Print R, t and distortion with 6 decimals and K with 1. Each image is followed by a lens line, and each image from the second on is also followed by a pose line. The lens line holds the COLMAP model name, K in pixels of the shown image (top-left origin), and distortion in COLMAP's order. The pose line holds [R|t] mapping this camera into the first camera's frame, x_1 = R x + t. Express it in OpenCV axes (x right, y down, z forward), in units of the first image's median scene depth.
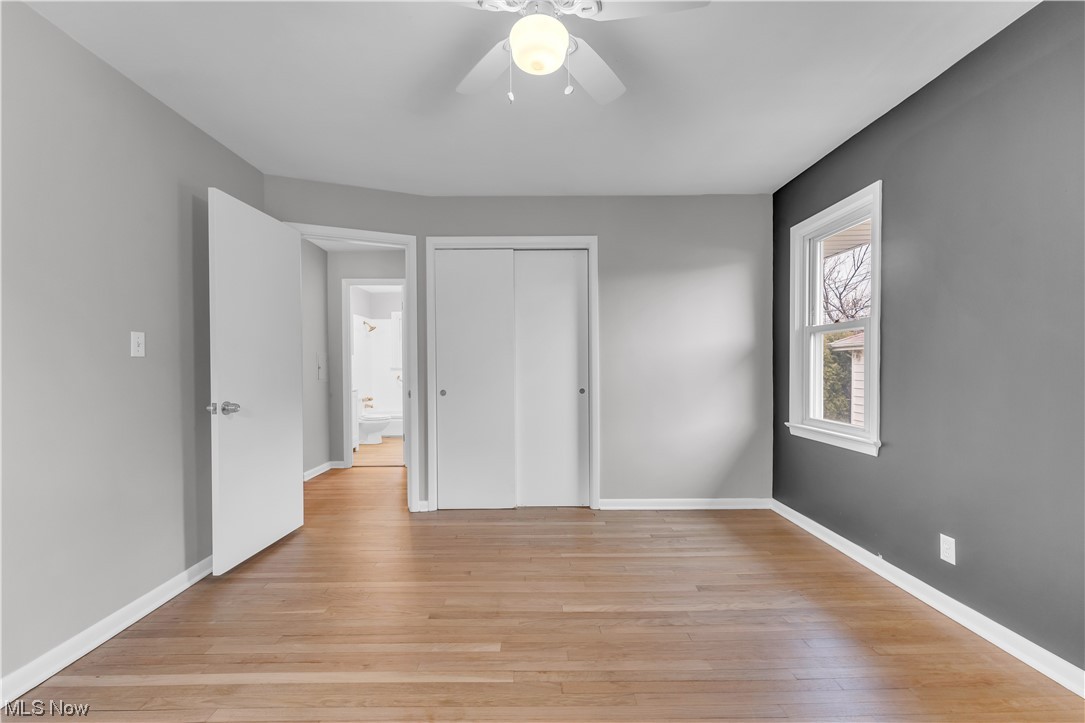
lens RADIAL K [[437.9, 0, 538.8], [0, 437.9, 369.2], [0, 0, 1]] dist [0.002670, -0.000773]
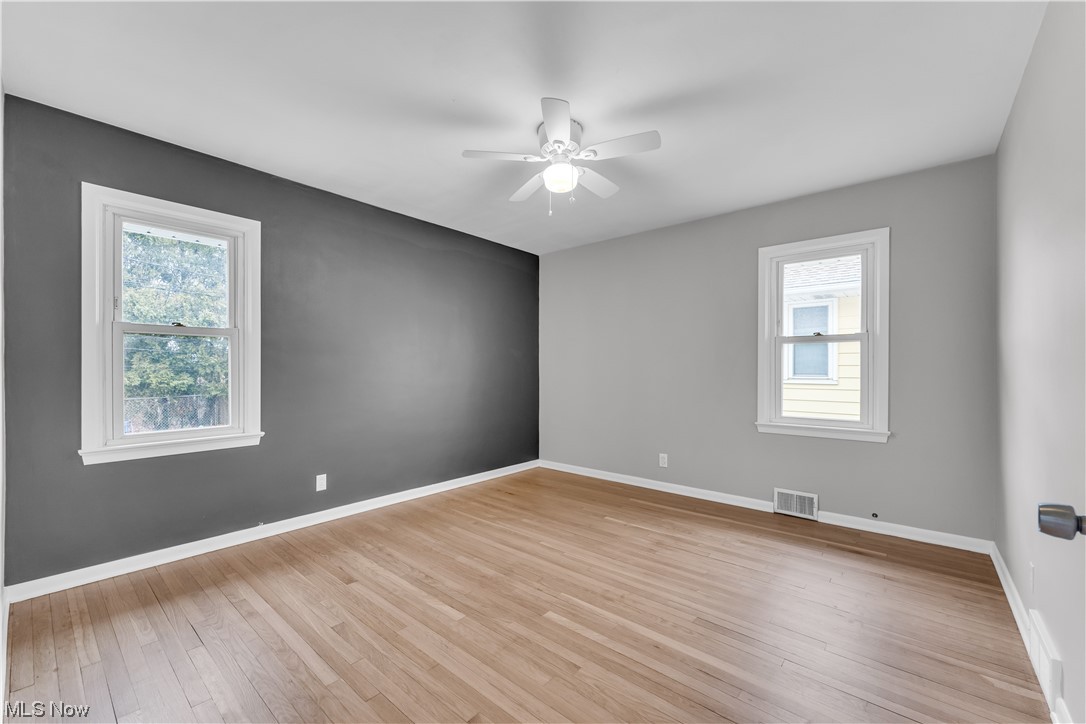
lens RADIAL K [[438.3, 0, 538.7], [0, 438.3, 366.1], [0, 0, 1]] dist [0.002670, -0.000773]
pose [[-0.747301, 0.007794, 0.664440, -0.747507], [0.008459, 0.999962, -0.002215, -0.011913], [-0.664432, 0.003965, -0.747339, 1.658048]]
